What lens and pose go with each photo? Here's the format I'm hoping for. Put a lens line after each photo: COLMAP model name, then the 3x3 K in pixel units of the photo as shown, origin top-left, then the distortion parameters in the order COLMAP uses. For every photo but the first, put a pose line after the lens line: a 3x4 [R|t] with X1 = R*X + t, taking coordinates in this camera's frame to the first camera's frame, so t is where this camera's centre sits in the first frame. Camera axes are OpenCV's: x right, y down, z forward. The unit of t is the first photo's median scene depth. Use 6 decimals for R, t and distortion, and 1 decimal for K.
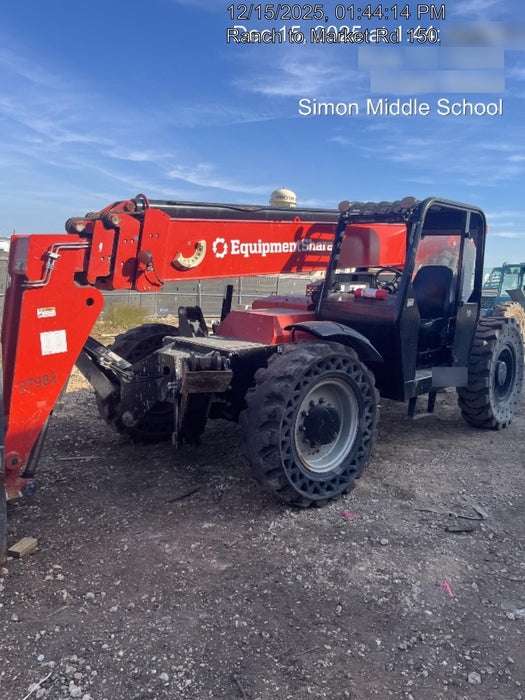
lens RADIAL K [[527.1, 0, 267.7], [0, 527.1, 341.5], [0, 0, 1]] dist [0.059616, -0.076942]
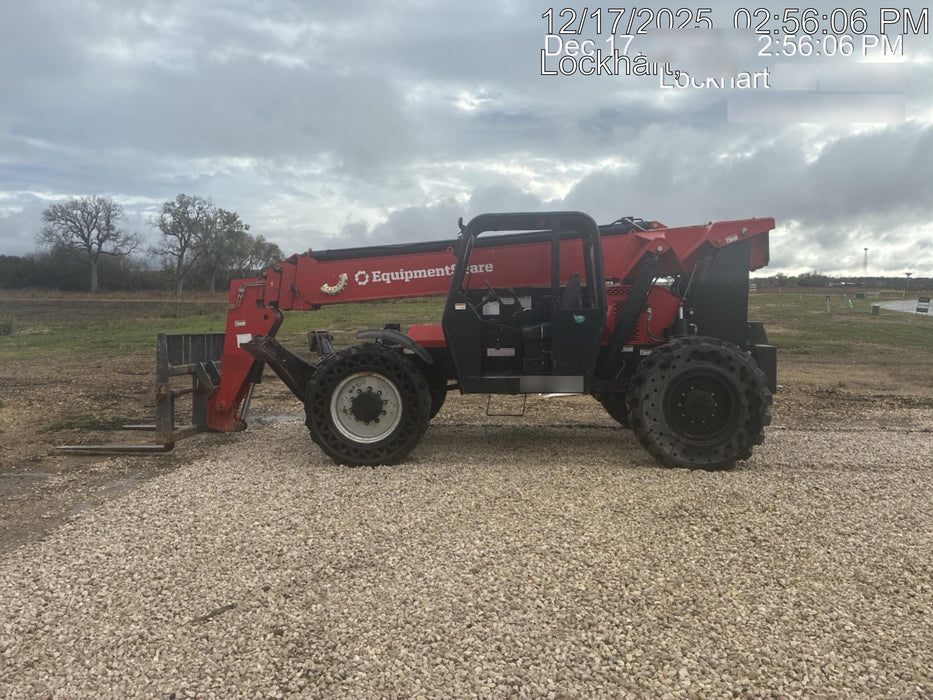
lens RADIAL K [[705.1, 0, 466.5], [0, 705.1, 350.0], [0, 0, 1]] dist [0.050456, -0.065724]
pose [[0.661573, -0.016075, -0.749708, 1.405811], [-0.070769, 0.993970, -0.083762, 0.135467], [0.746534, 0.108471, 0.656446, 0.032988]]
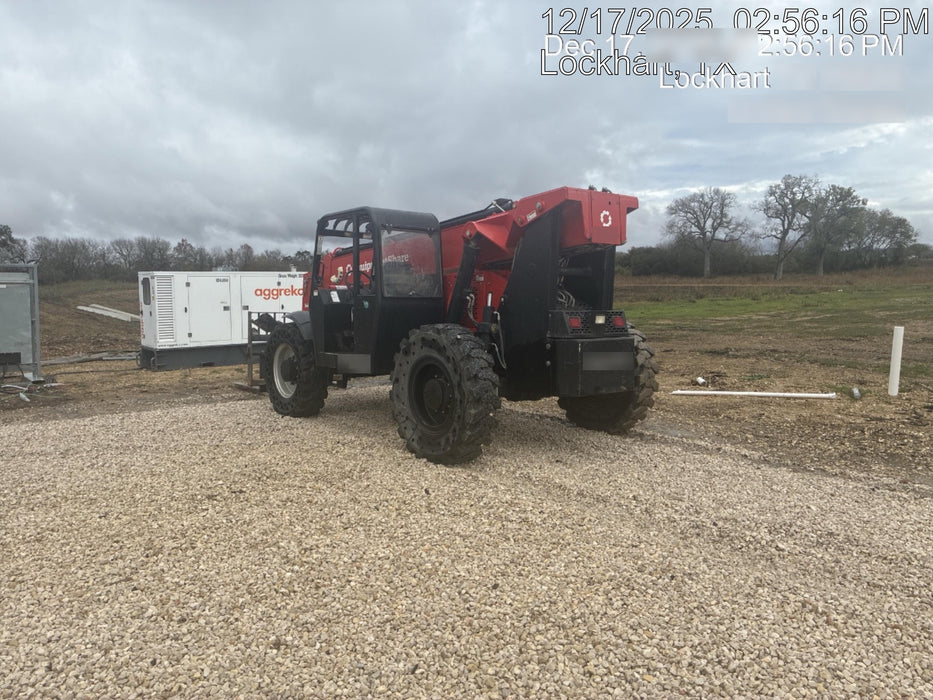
lens RADIAL K [[705.1, 0, 466.5], [0, 705.1, 350.0], [0, 0, 1]] dist [0.050456, -0.065724]
pose [[-0.119889, 0.020165, -0.992583, 2.046033], [-0.150101, 0.987932, 0.038200, -0.065735], [0.981375, 0.153568, -0.115415, 1.622611]]
